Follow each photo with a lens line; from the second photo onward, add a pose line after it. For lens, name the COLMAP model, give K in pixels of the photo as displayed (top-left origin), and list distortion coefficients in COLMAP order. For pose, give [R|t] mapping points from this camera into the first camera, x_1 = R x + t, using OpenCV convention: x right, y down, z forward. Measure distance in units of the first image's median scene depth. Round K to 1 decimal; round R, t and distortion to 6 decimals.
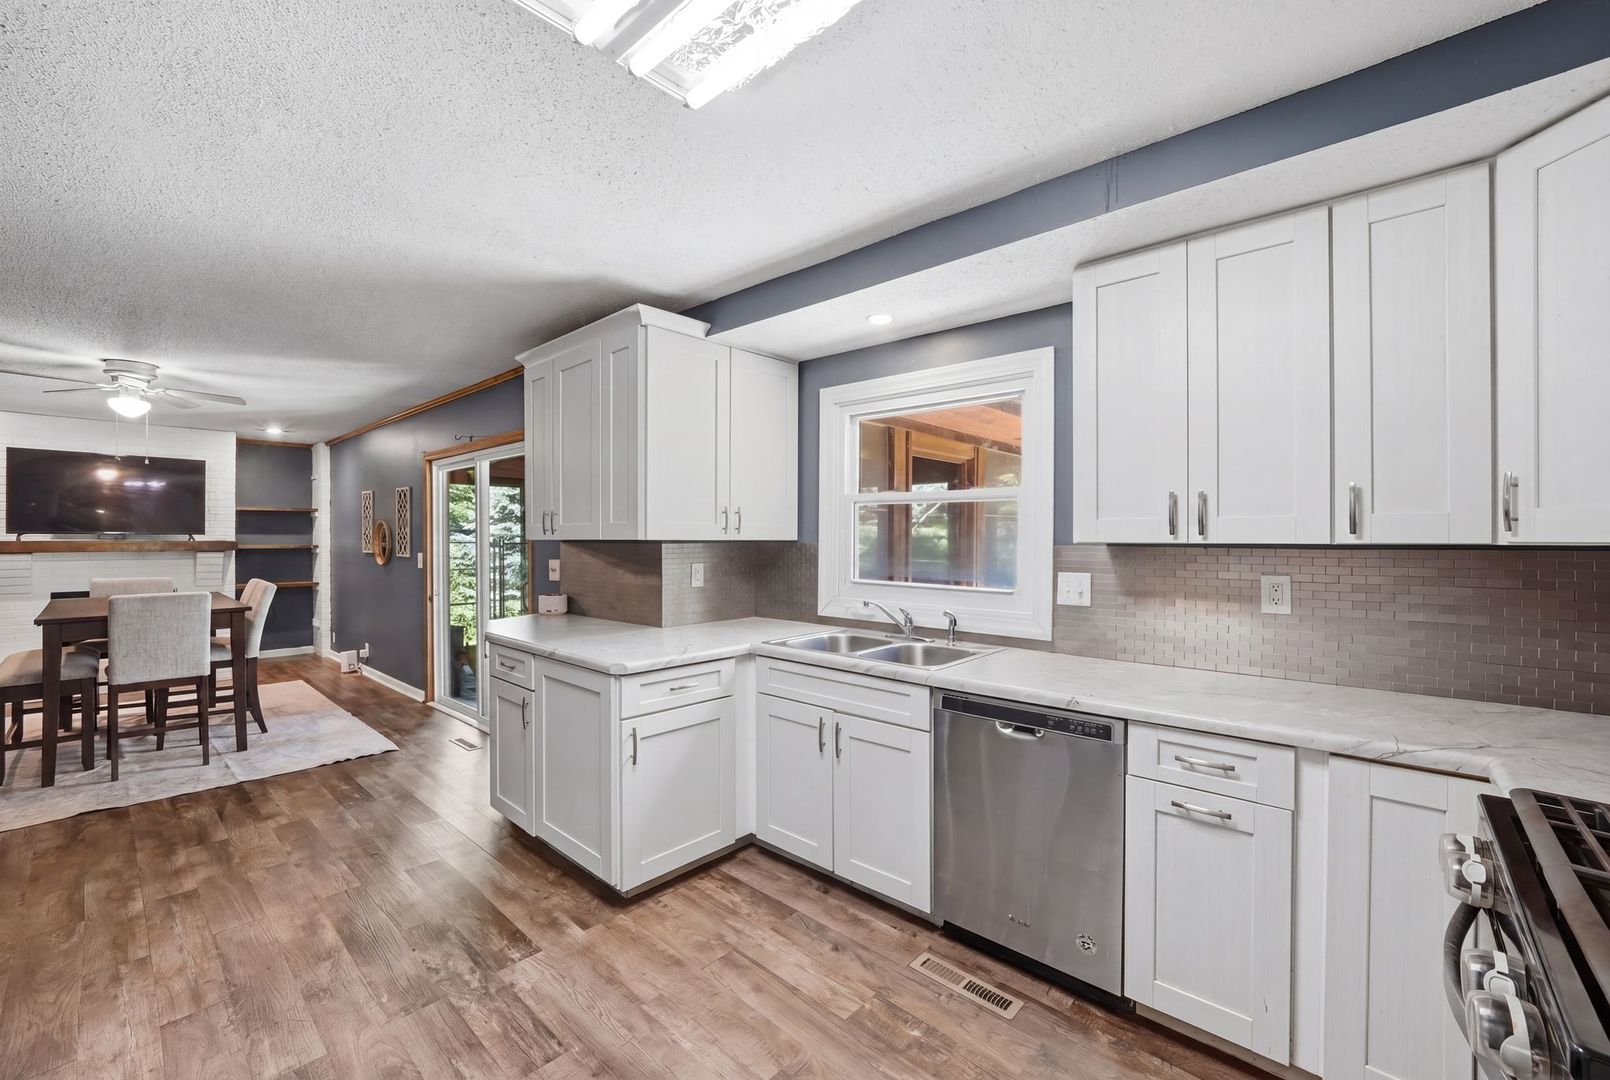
lens RADIAL K [[658.5, 0, 802.8], [0, 658.5, 533.4], [0, 0, 1]] dist [-0.011582, 0.000681]
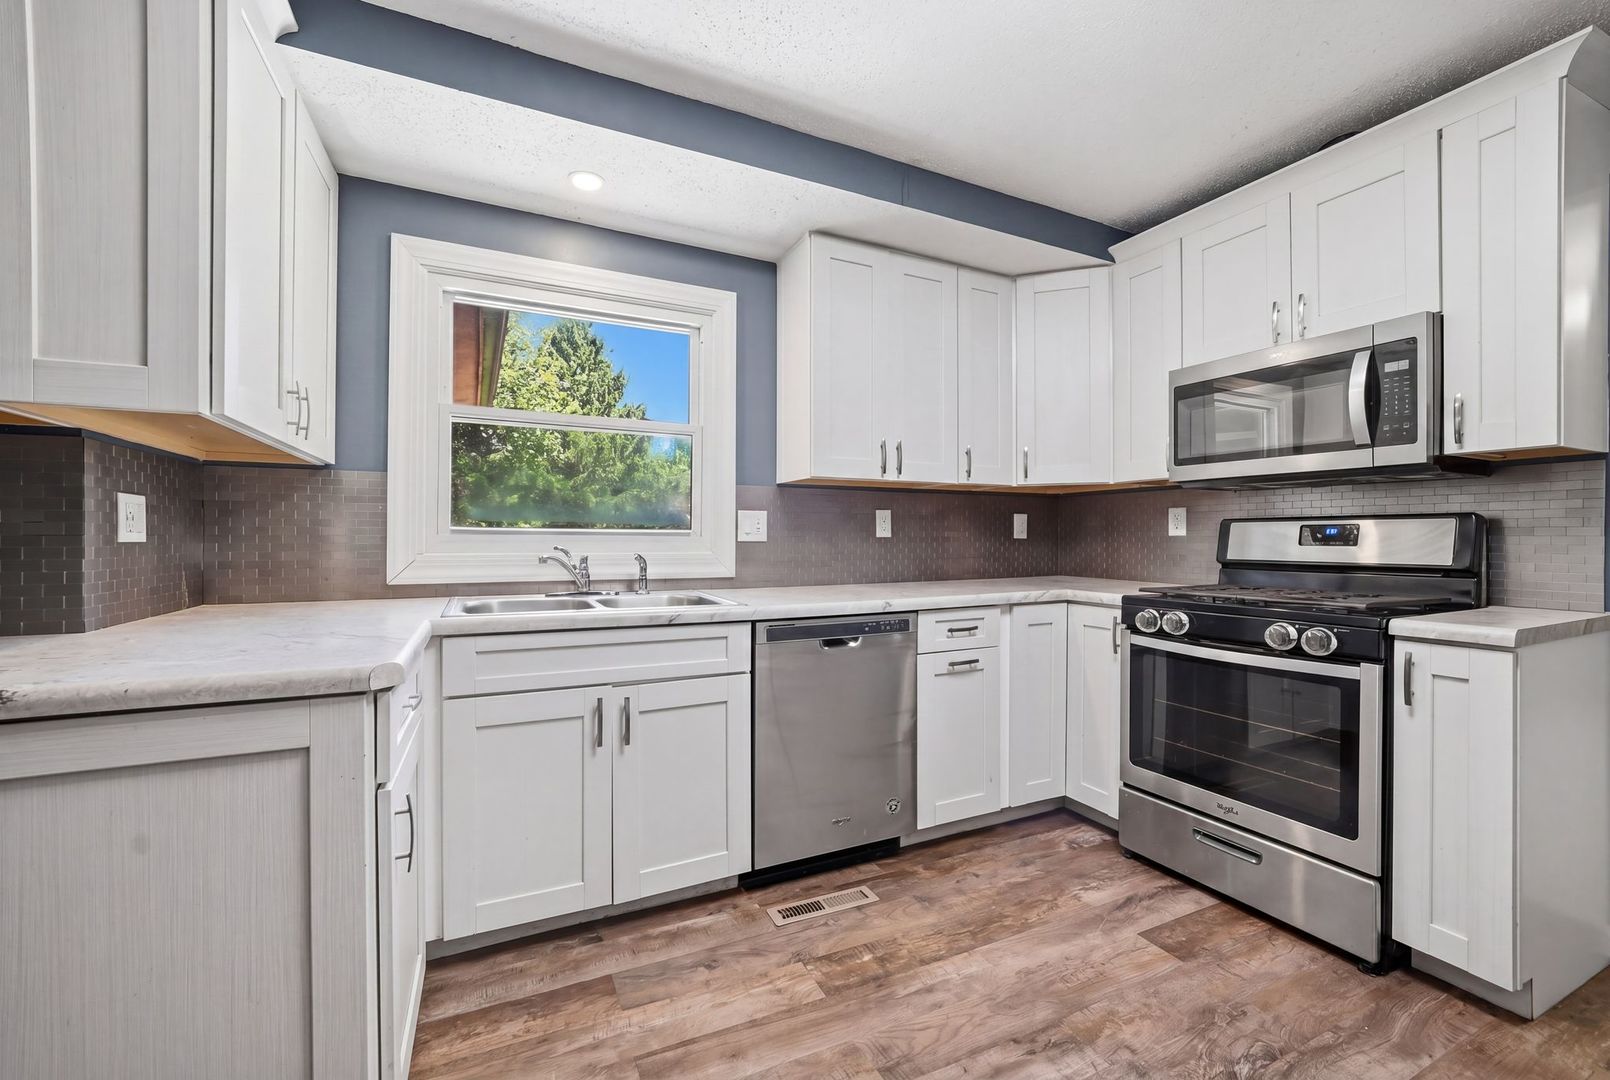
lens RADIAL K [[658.5, 0, 802.5], [0, 658.5, 538.3], [0, 0, 1]] dist [-0.011582, 0.000681]
pose [[0.378916, 0.001730, 0.925430, -0.649841], [-0.001427, 0.999998, -0.001285, 0.123154], [-0.925430, -0.000834, 0.378917, 0.613298]]
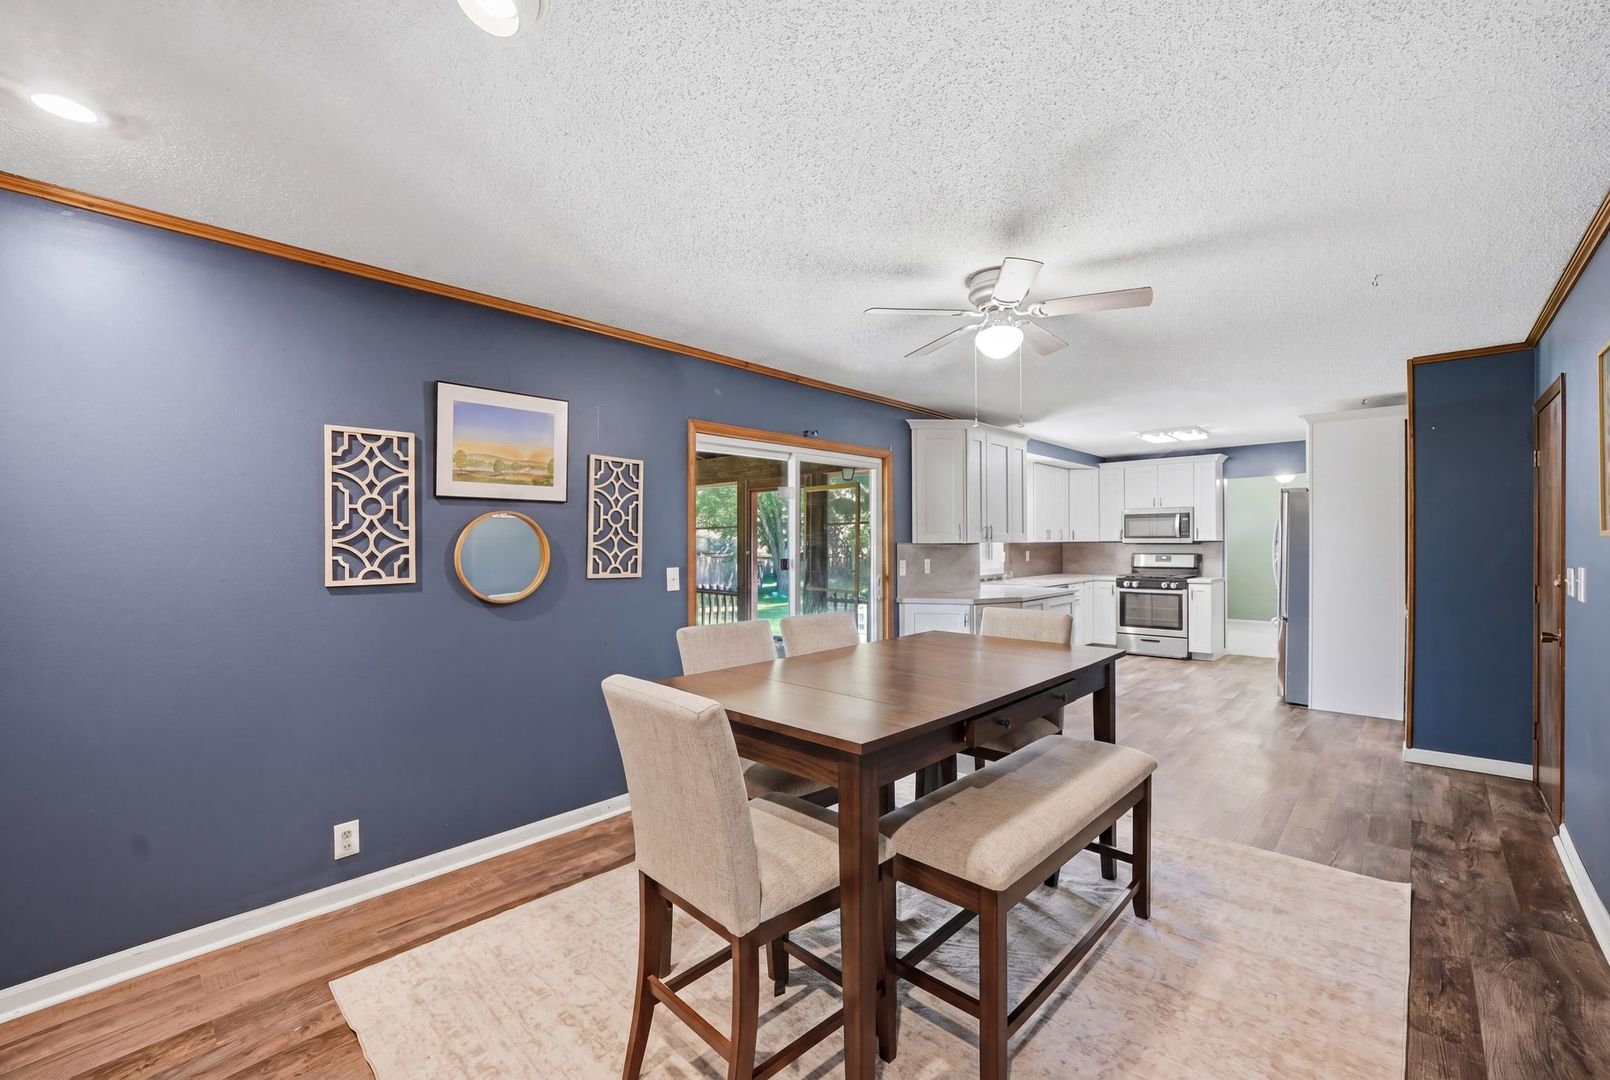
lens RADIAL K [[658.5, 0, 808.8], [0, 658.5, 545.6], [0, 0, 1]] dist [-0.011582, 0.000681]
pose [[0.017506, 0.003420, 0.999841, -2.862795], [0.008261, 0.999960, -0.003565, 0.046476], [-0.999813, 0.008322, 0.017477, 2.011182]]
